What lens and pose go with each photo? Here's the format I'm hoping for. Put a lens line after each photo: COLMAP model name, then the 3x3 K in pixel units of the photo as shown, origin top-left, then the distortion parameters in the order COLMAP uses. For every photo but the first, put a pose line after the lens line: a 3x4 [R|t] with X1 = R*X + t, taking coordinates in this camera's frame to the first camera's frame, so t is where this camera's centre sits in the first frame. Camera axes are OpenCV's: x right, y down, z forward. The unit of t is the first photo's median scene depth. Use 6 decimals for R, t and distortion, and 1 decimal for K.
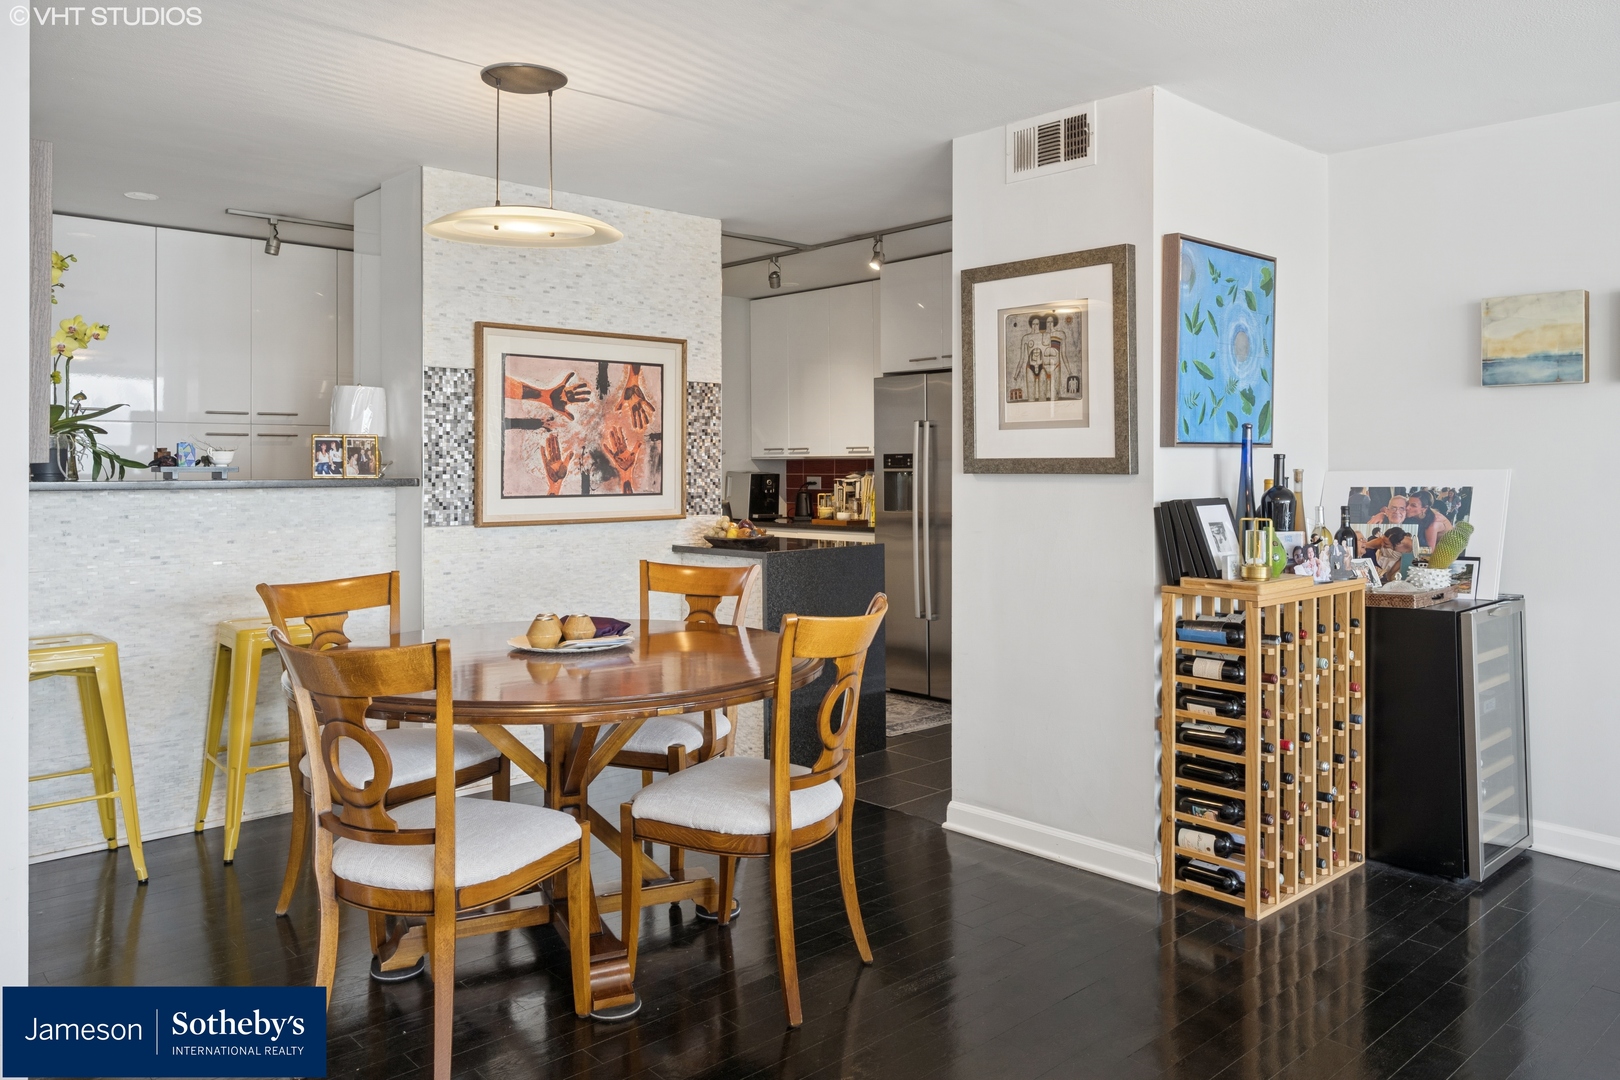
lens RADIAL K [[1153.6, 0, 802.9], [0, 1153.6, 462.0], [0, 0, 1]] dist [-0.005439, 0.006002]
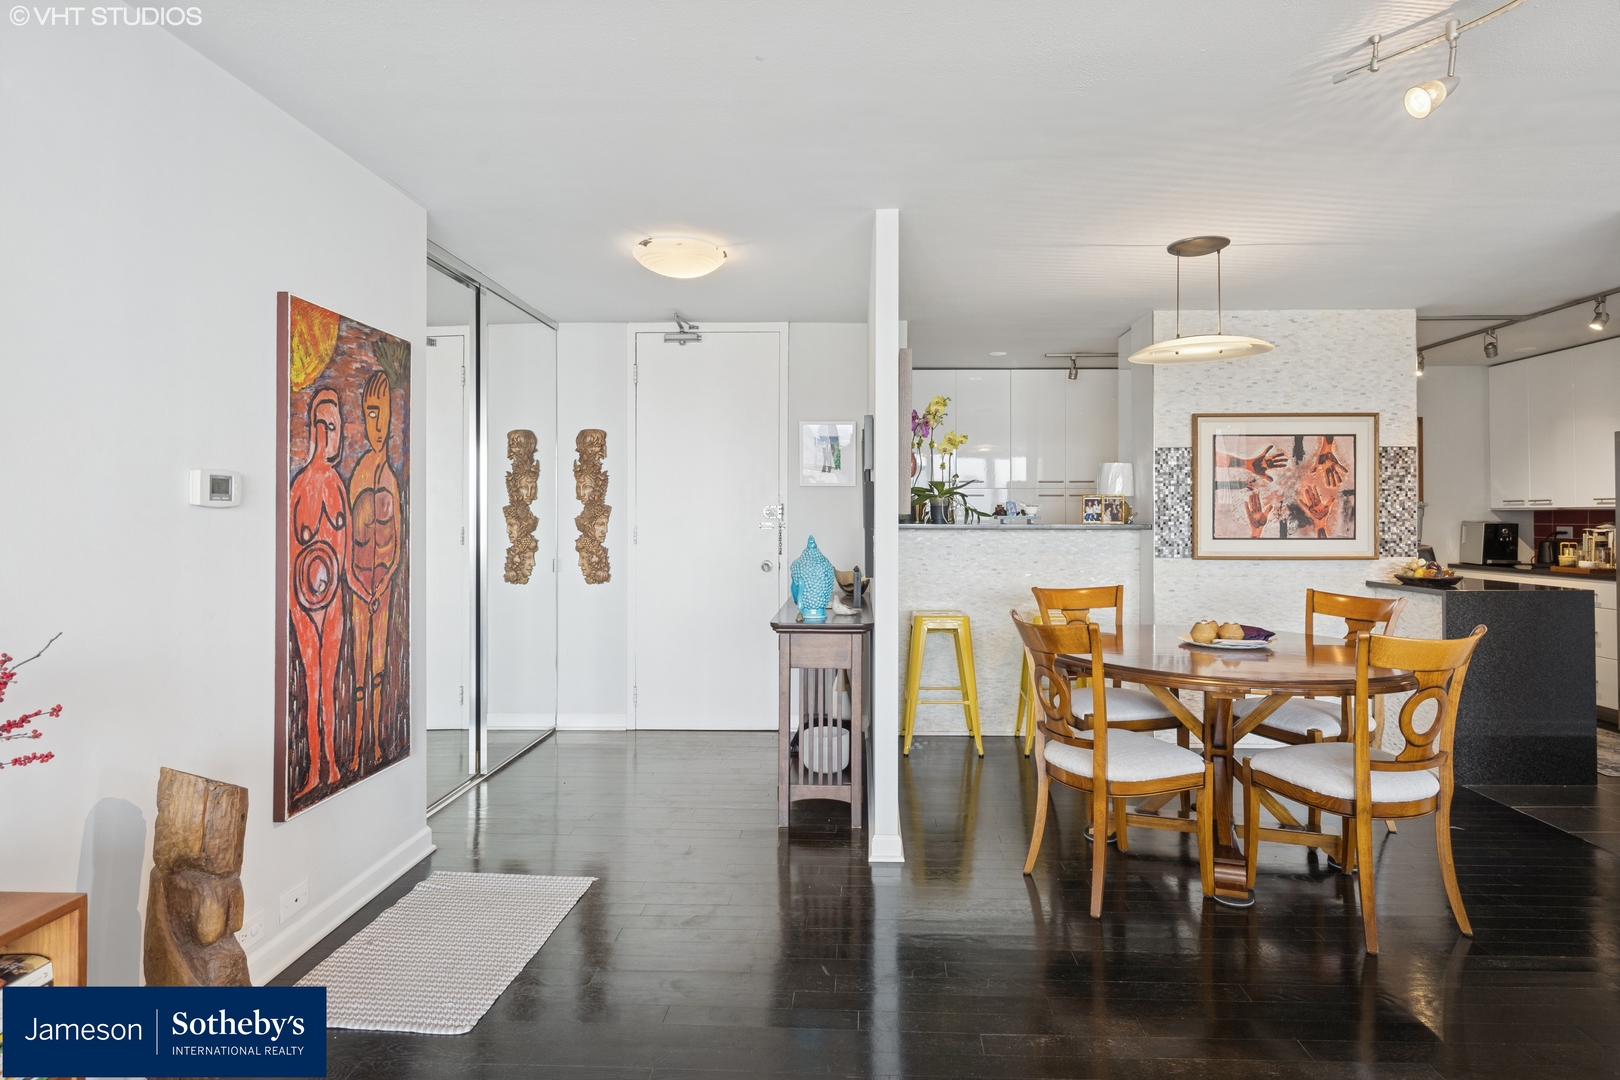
lens RADIAL K [[876.6, 0, 824.4], [0, 876.6, 509.8], [0, 0, 1]] dist [0.002978, -0.000371]
pose [[0.704135, -0.002069, -0.710063, 0.168641], [0.000795, 0.999997, -0.002126, -0.002207], [0.710066, 0.000932, 0.704135, -0.080328]]
